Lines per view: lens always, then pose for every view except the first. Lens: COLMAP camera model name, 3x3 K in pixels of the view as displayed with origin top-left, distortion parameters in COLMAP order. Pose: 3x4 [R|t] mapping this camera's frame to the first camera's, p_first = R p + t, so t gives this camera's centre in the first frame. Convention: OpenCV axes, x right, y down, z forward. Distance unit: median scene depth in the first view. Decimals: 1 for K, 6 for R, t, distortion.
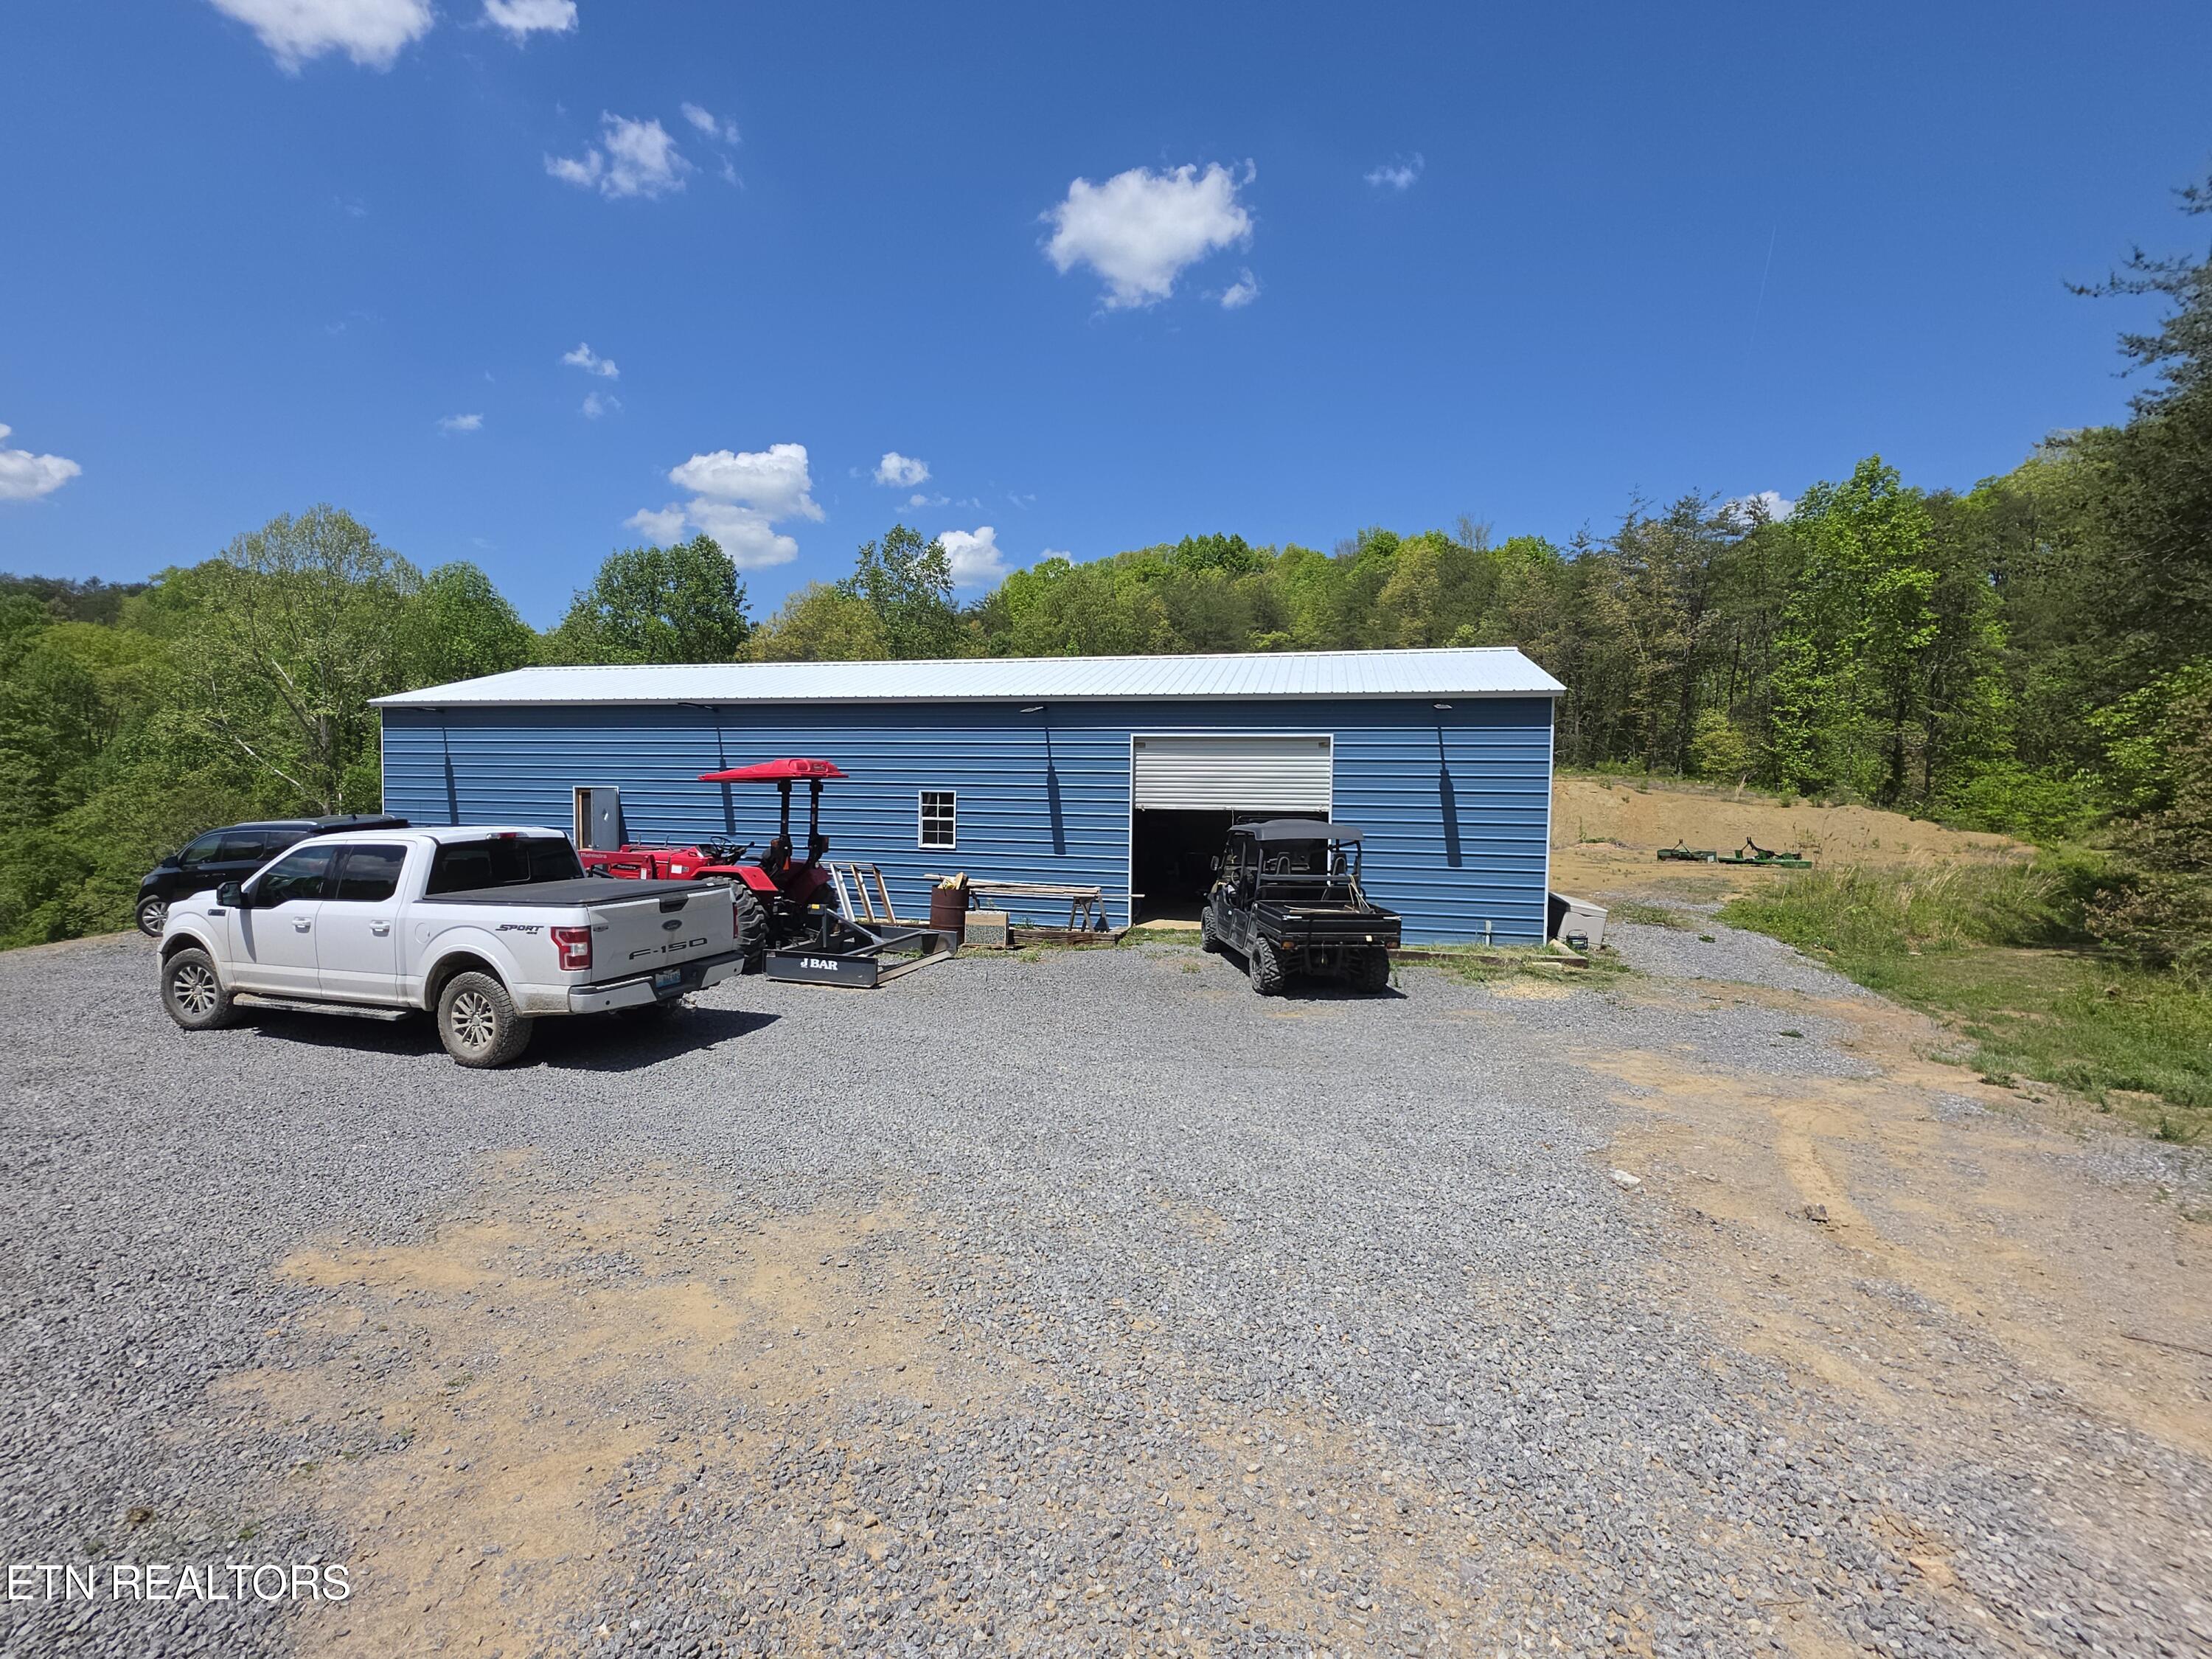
lens RADIAL K [[940.6, 0, 1097.6], [0, 940.6, 818.3], [0, 0, 1]] dist [-0.002756, 0.000977]
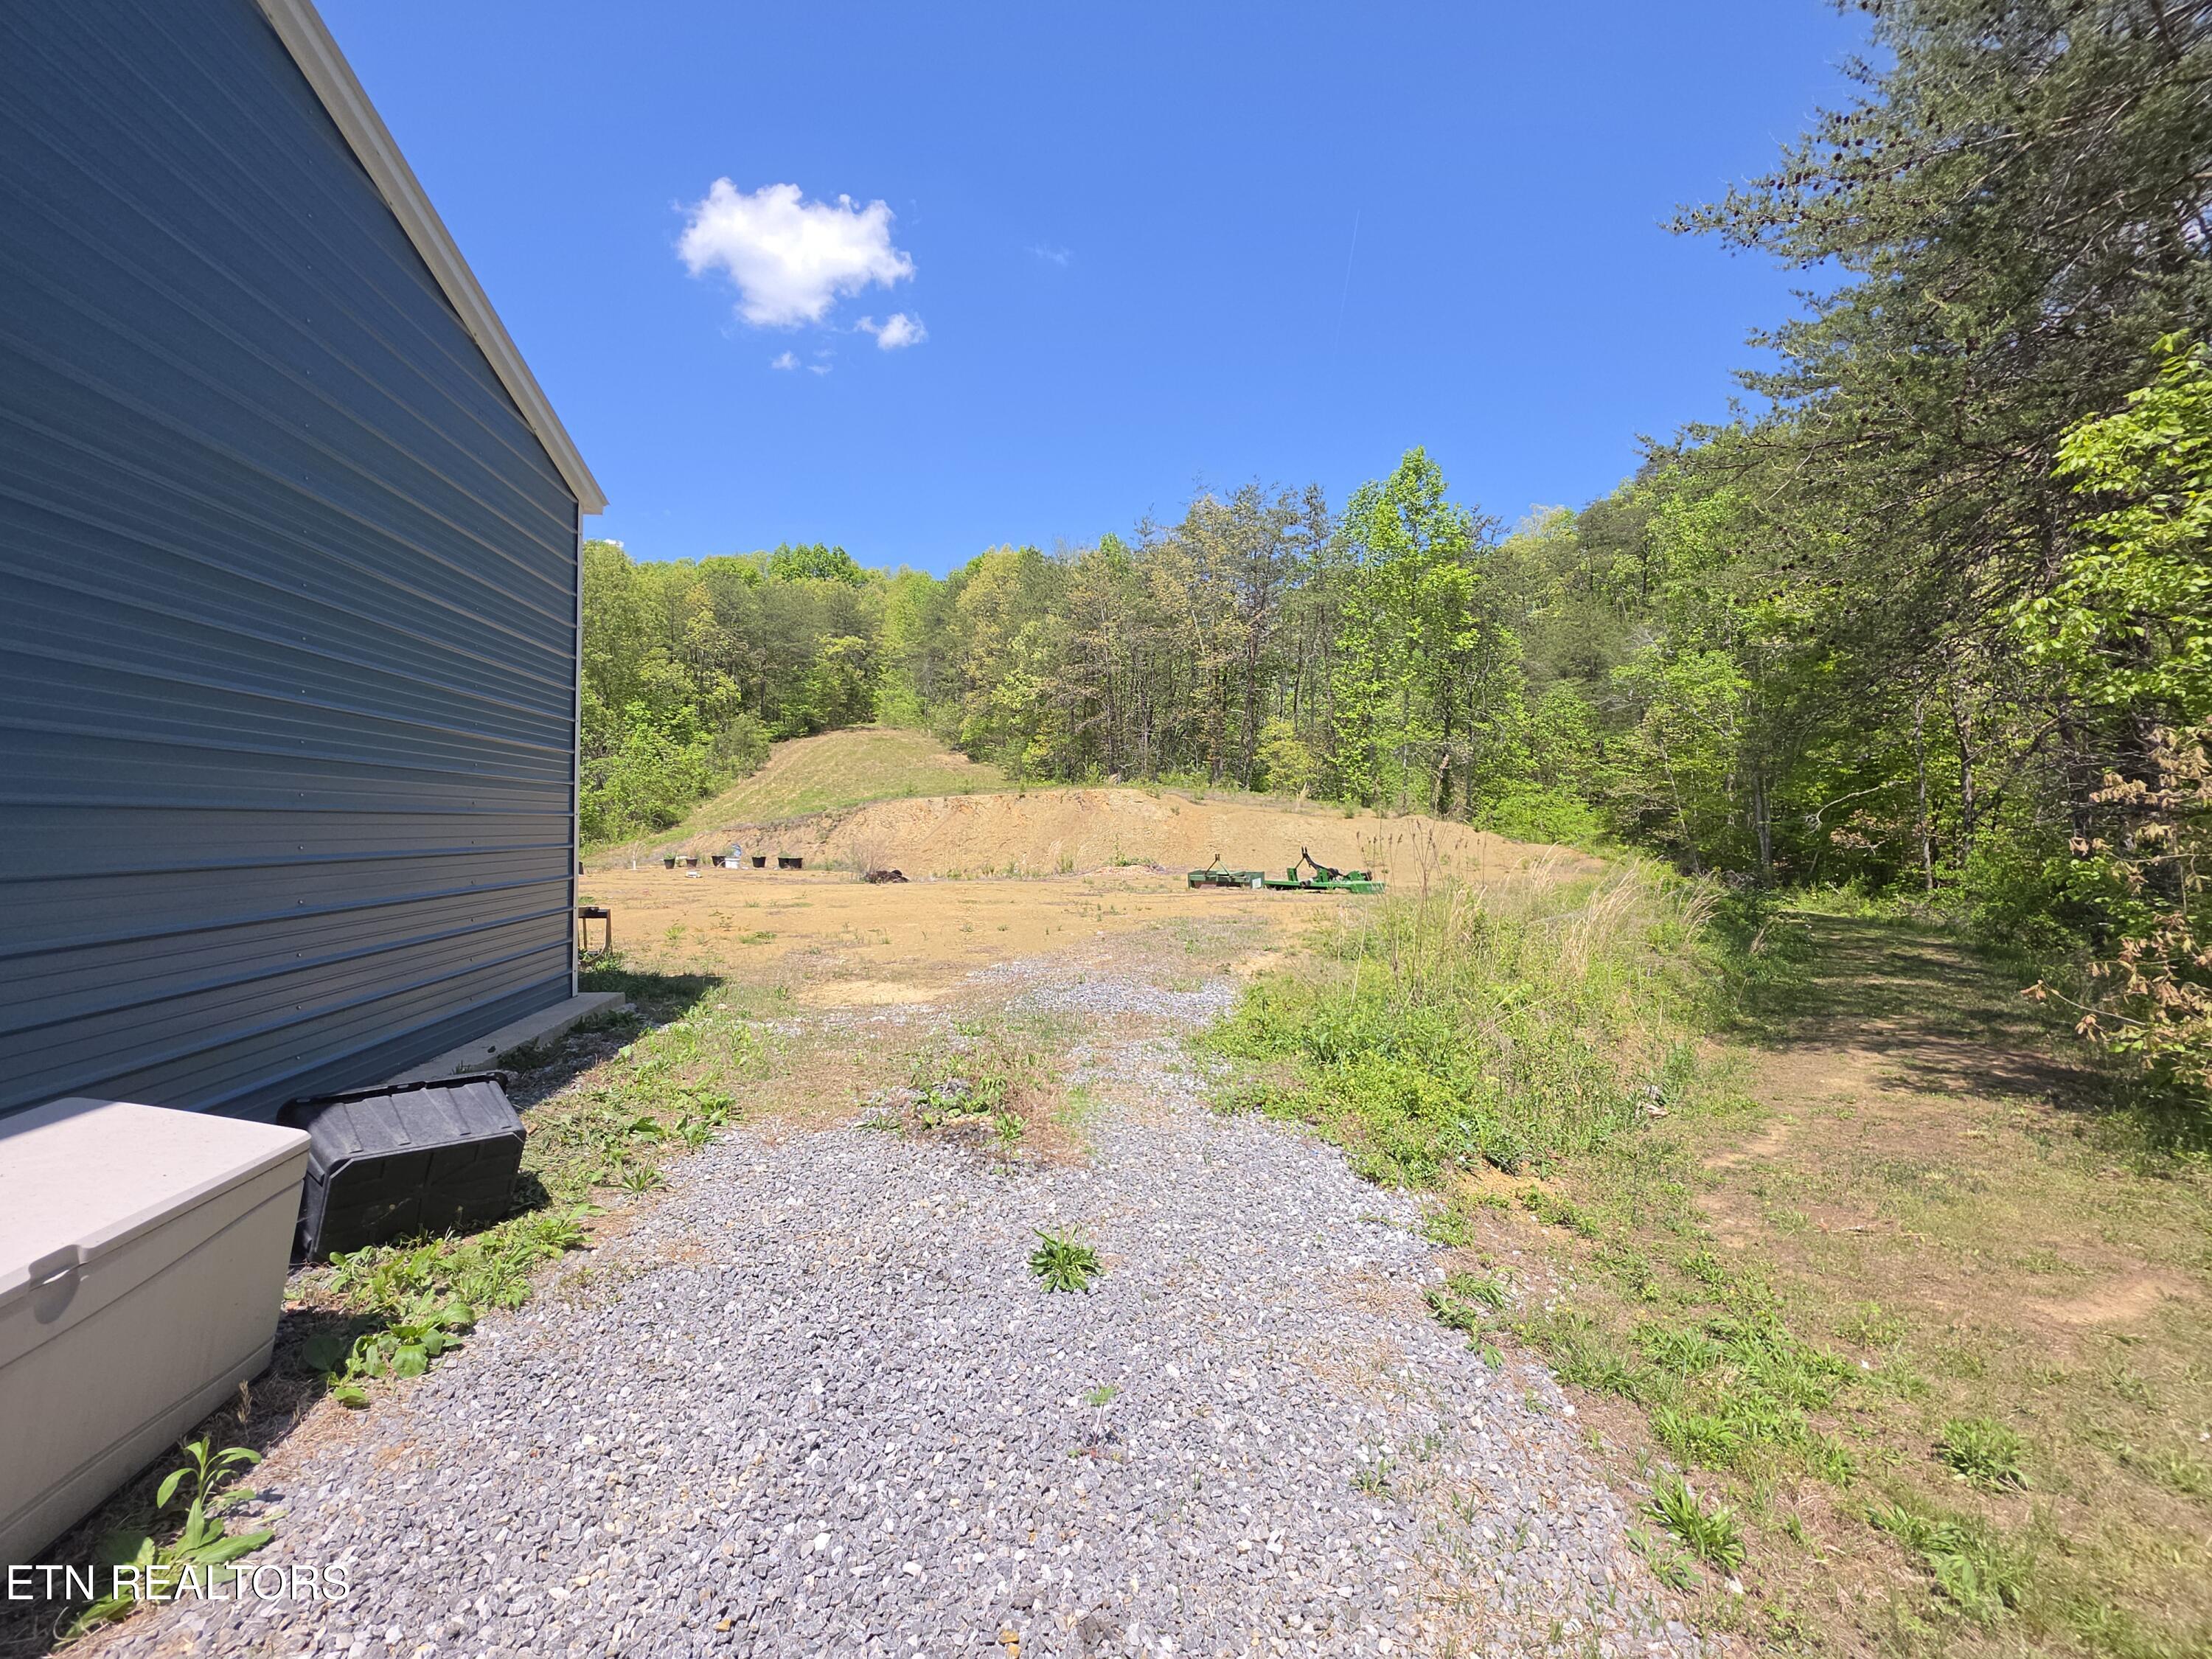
lens RADIAL K [[940.6, 0, 1101.1], [0, 940.6, 820.7], [0, 0, 1]] dist [-0.002756, 0.000977]
pose [[0.929833, -0.002339, 0.367975, 0.193221], [0.017187, 0.999165, -0.037076, 0.013646], [-0.367581, 0.040799, 0.929096, 0.267531]]
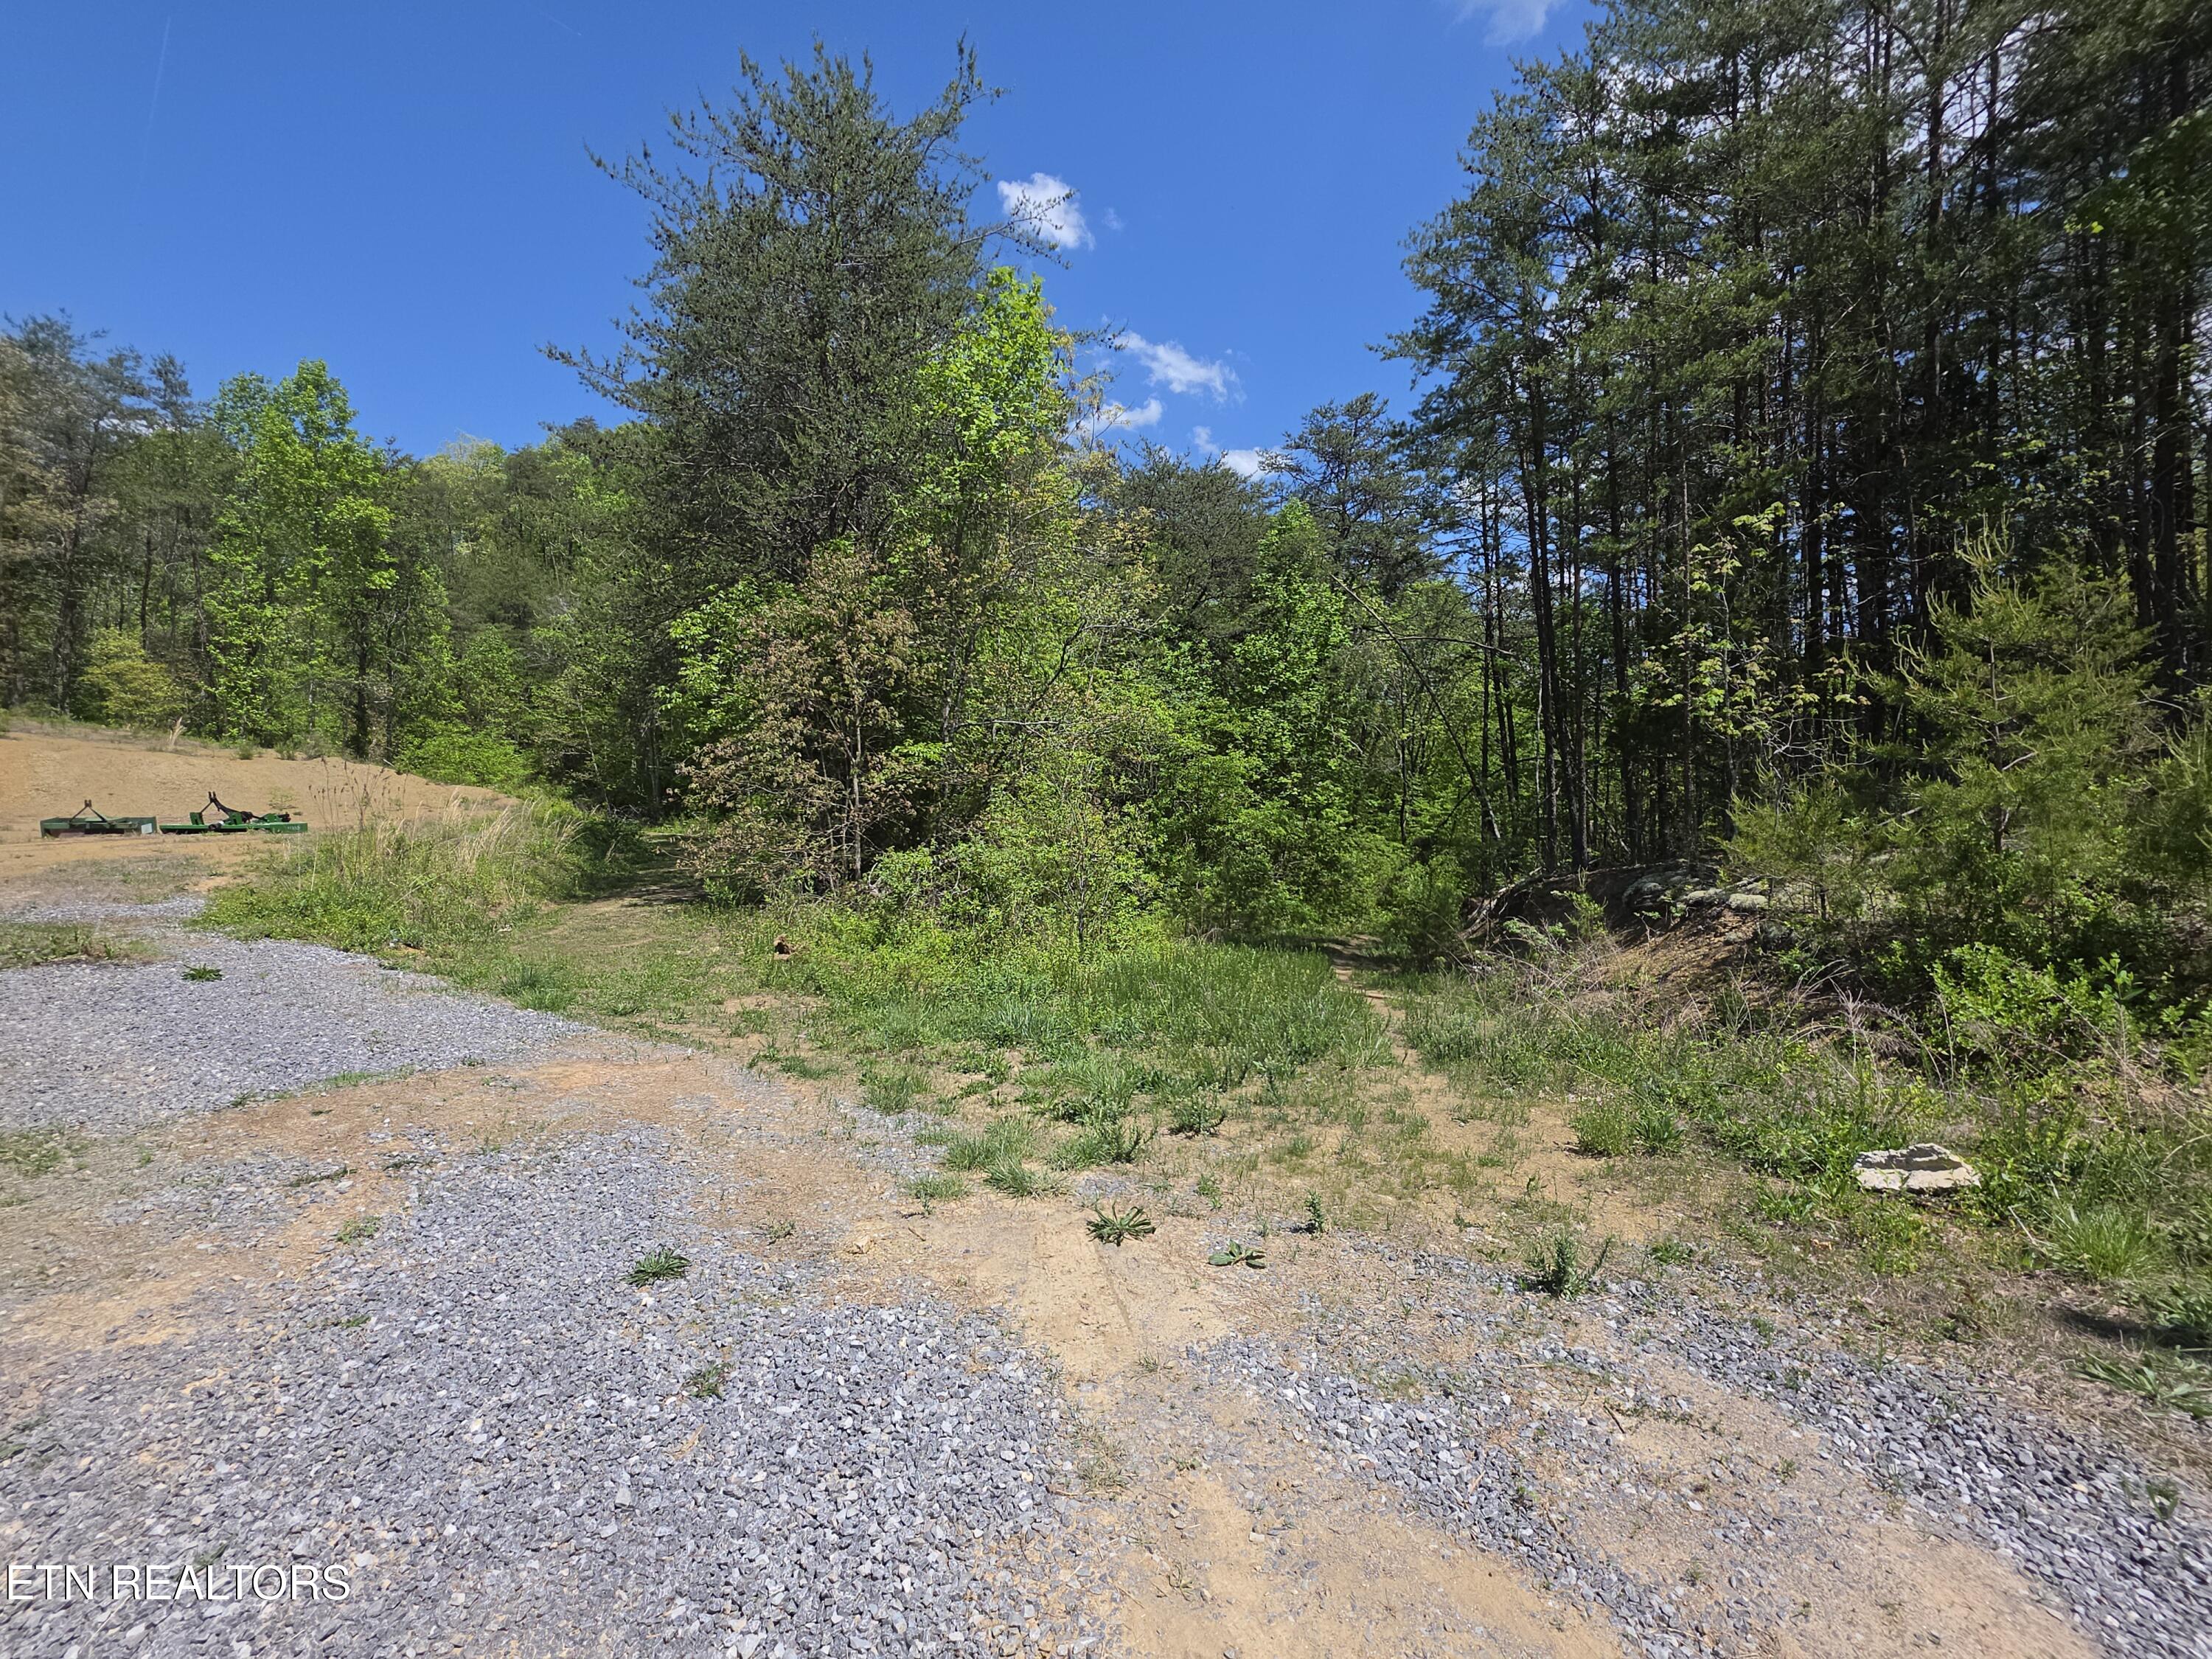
lens RADIAL K [[940.6, 0, 1070.2], [0, 940.6, 820.1], [0, 0, 1]] dist [-0.002756, 0.000977]
pose [[0.193781, -0.053591, 0.979580, 0.088339], [0.021883, 0.998495, 0.050297, 0.011480], [-0.980801, 0.011689, 0.194662, 0.154963]]
